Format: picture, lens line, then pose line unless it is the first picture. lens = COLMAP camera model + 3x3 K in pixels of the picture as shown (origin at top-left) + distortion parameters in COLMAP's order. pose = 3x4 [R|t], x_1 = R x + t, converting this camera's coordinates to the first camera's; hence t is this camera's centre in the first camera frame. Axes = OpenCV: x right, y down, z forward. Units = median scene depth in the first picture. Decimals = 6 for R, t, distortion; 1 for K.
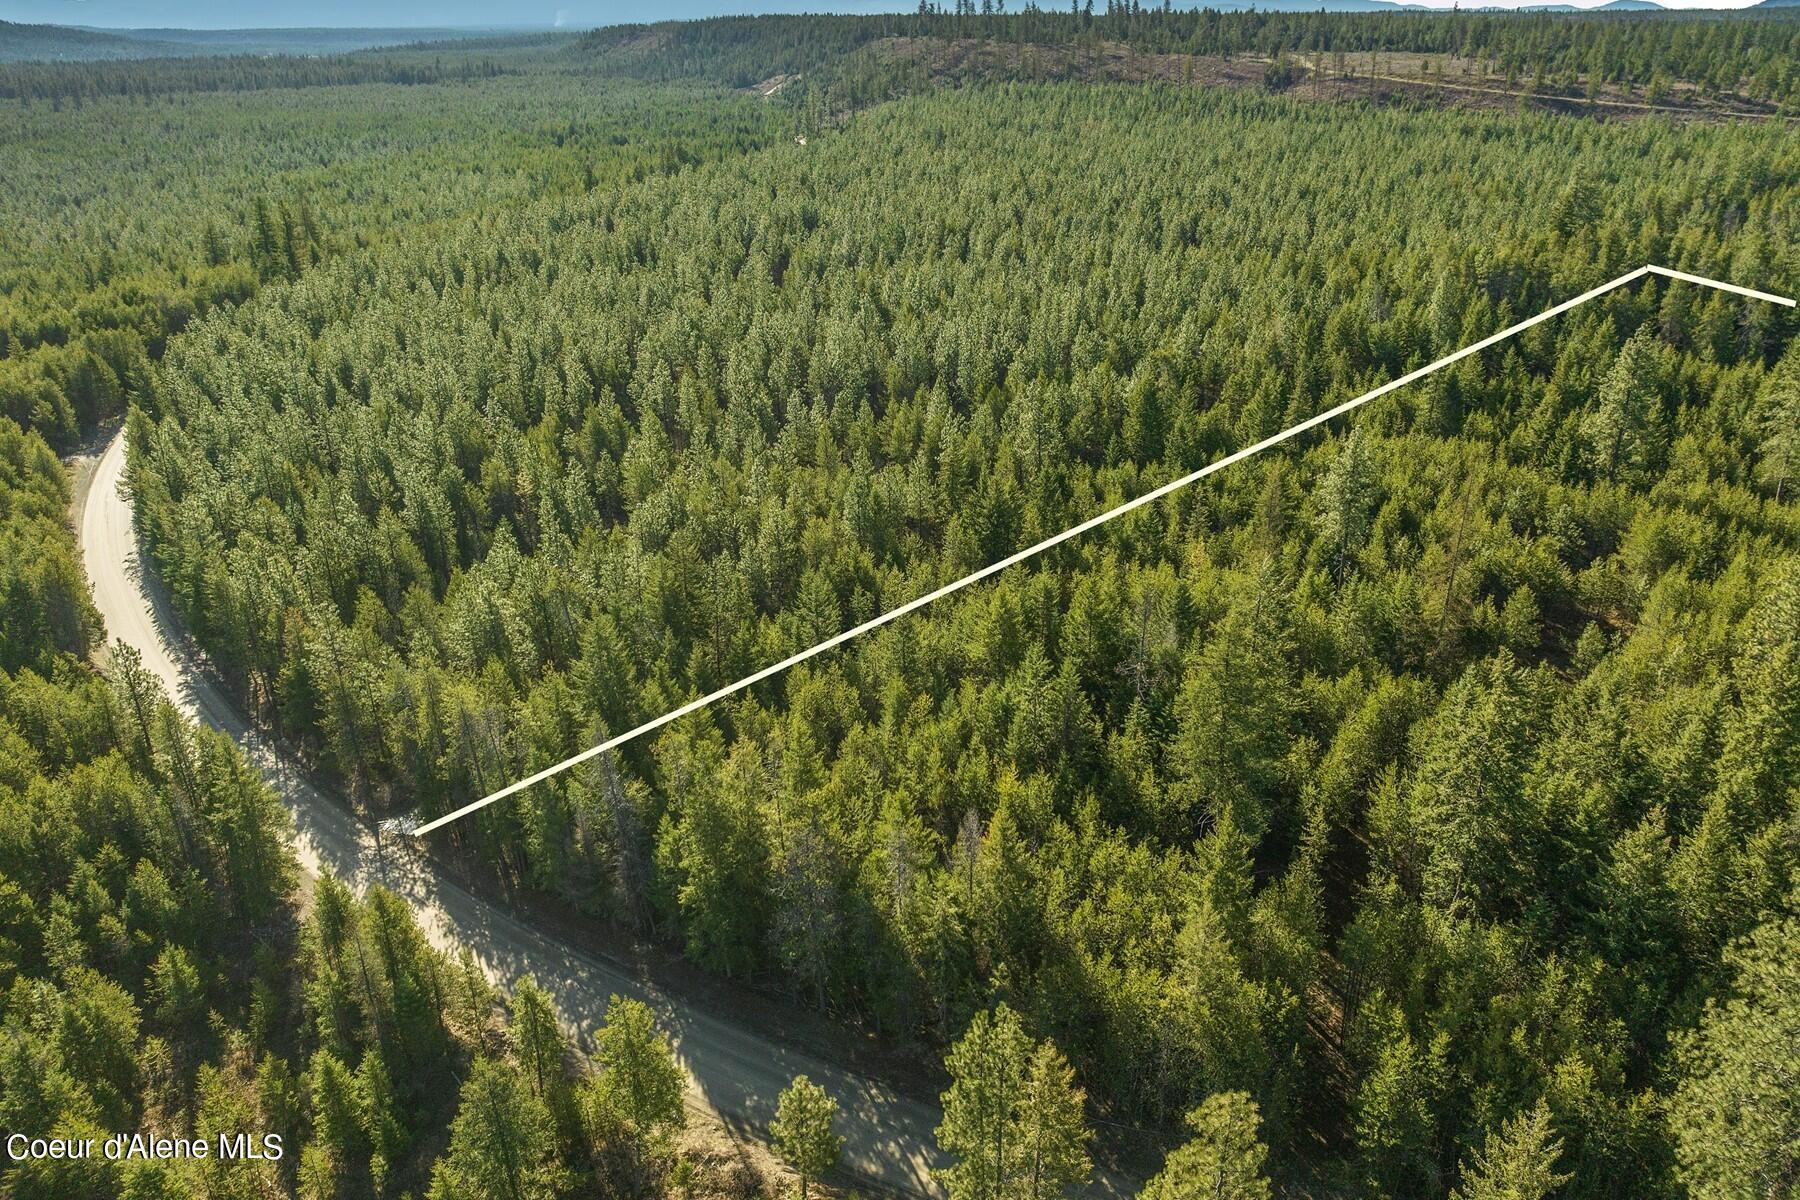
lens RADIAL K [[1264.0, 0, 907.2], [0, 1264.0, 596.9], [0, 0, 1]] dist [-0.044210, 0.007801]
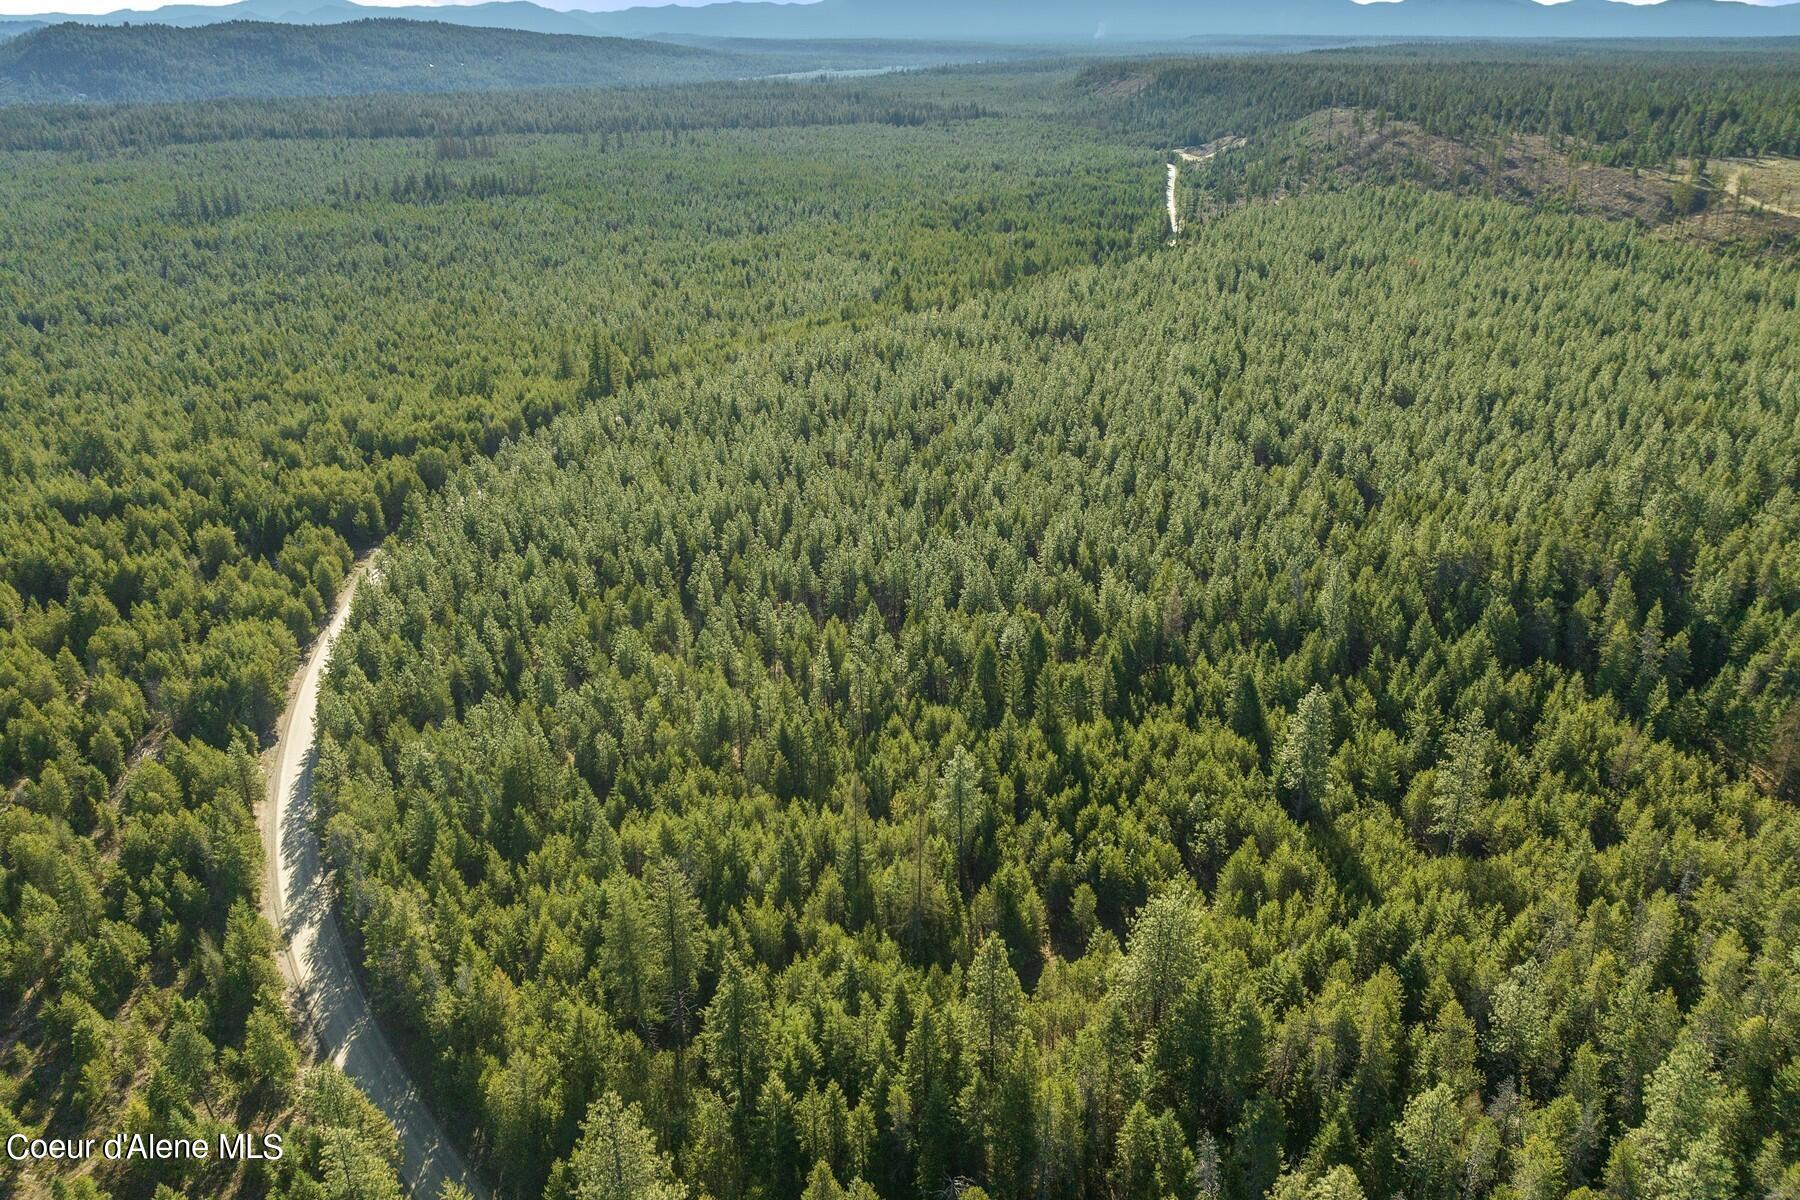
lens RADIAL K [[1264.0, 0, 907.2], [0, 1264.0, 596.9], [0, 0, 1]] dist [-0.044210, 0.007801]
pose [[0.924047, 0.157352, -0.348392, 0.633311], [-0.159240, 0.986962, 0.023409, -0.265628], [0.347533, 0.033847, 0.937057, -0.273819]]
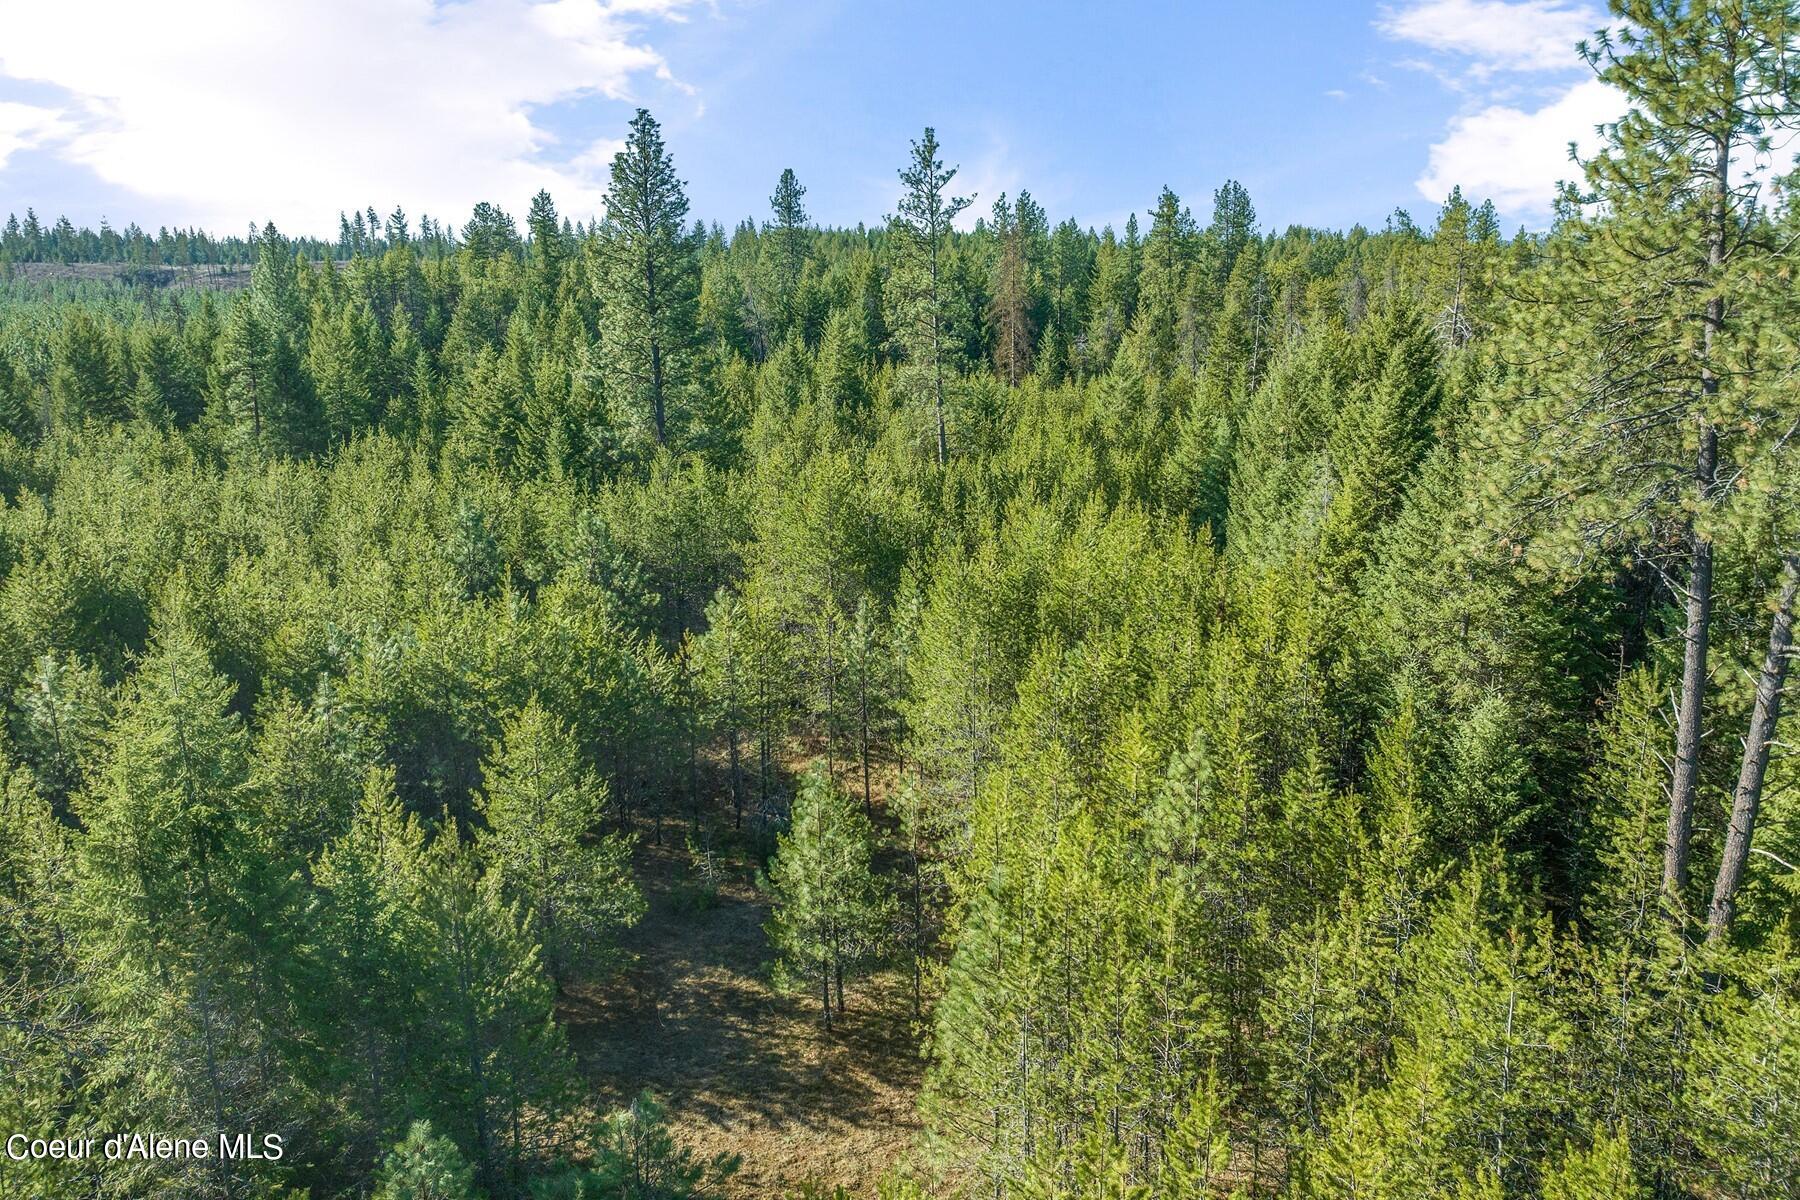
lens RADIAL K [[1264.0, 0, 907.2], [0, 1264.0, 596.9], [0, 0, 1]] dist [-0.044210, 0.007801]
pose [[0.715425, -0.164291, 0.679099, 0.324453], [0.296400, 0.951532, -0.082056, 0.011279], [-0.632703, 0.259990, 0.729446, 0.650460]]
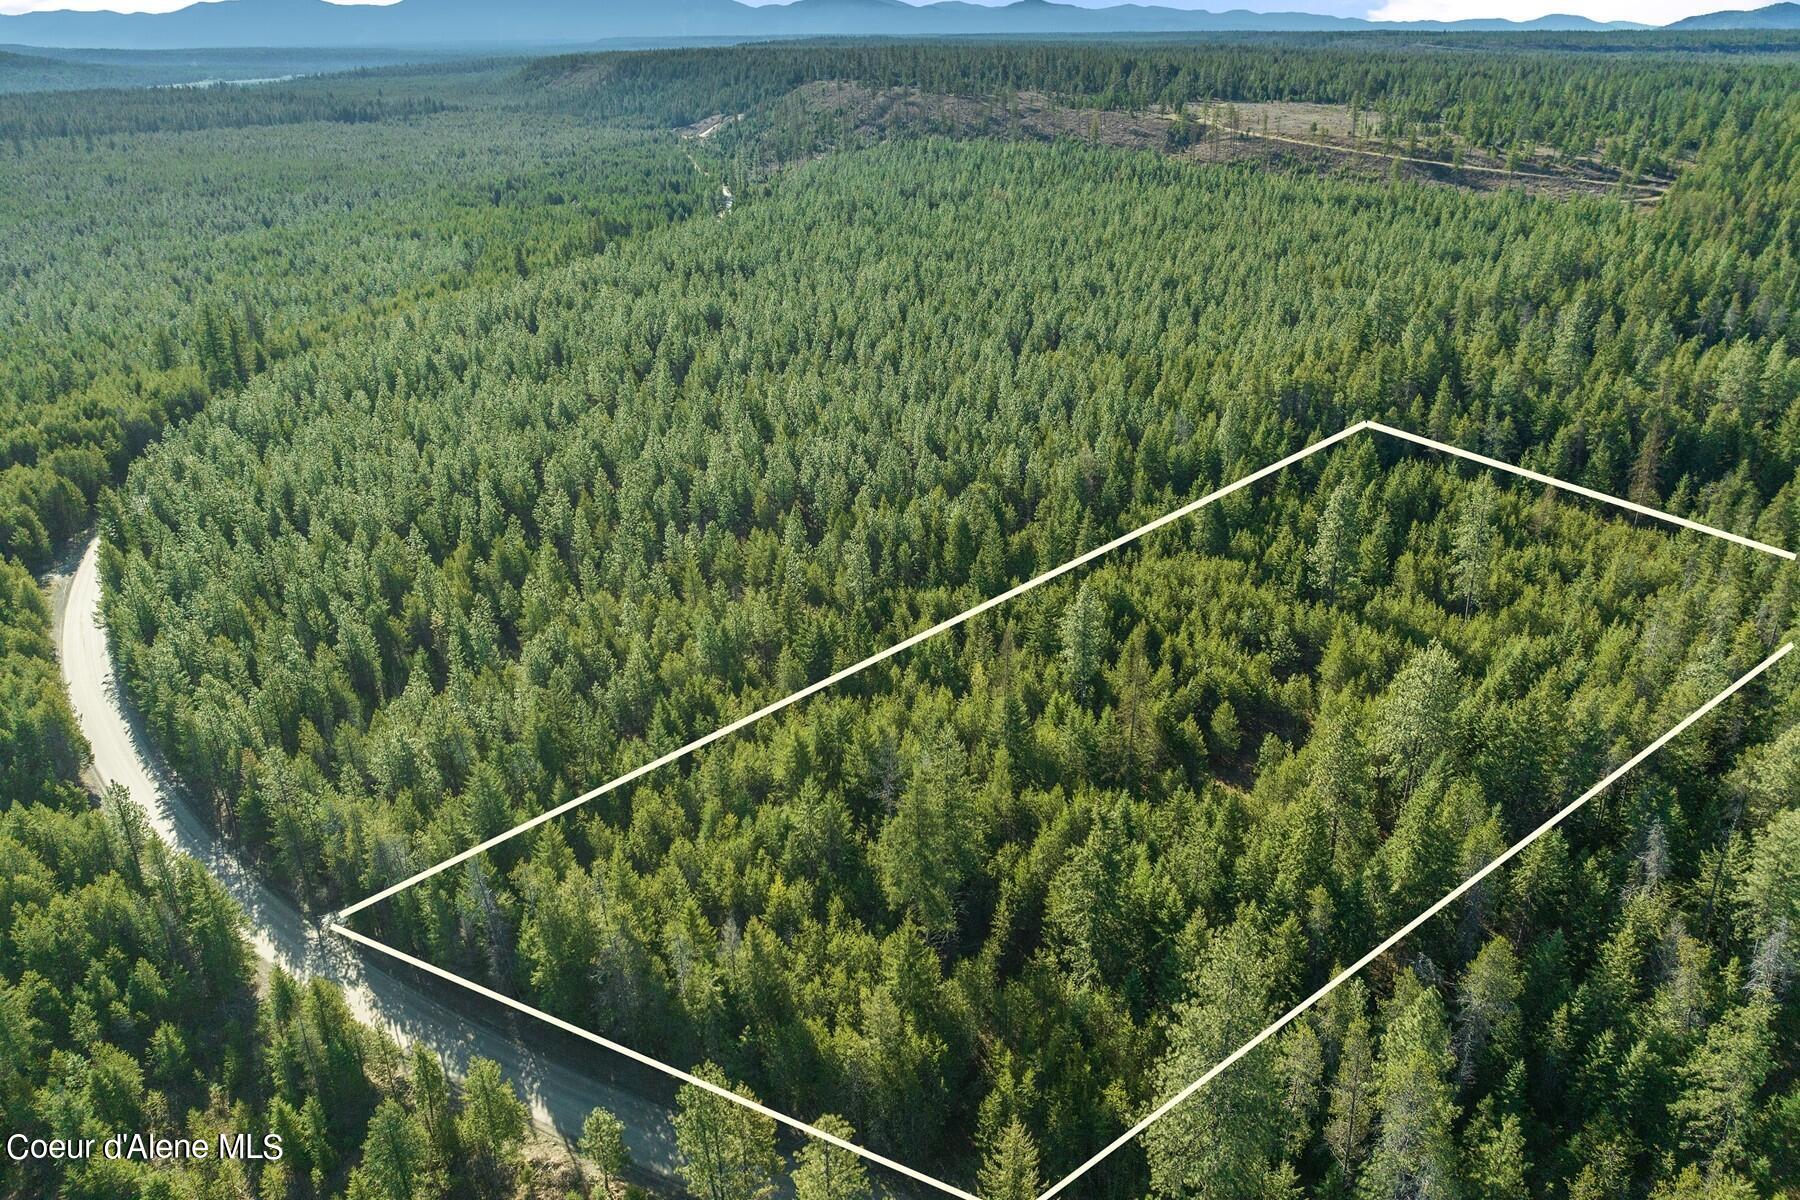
lens RADIAL K [[1264.0, 0, 907.2], [0, 1264.0, 596.9], [0, 0, 1]] dist [-0.044210, 0.007801]
pose [[0.999271, -0.016635, 0.034369, 0.109303], [0.016957, 0.999815, -0.009081, -0.094156], [-0.034212, 0.009658, 0.999368, -0.232156]]
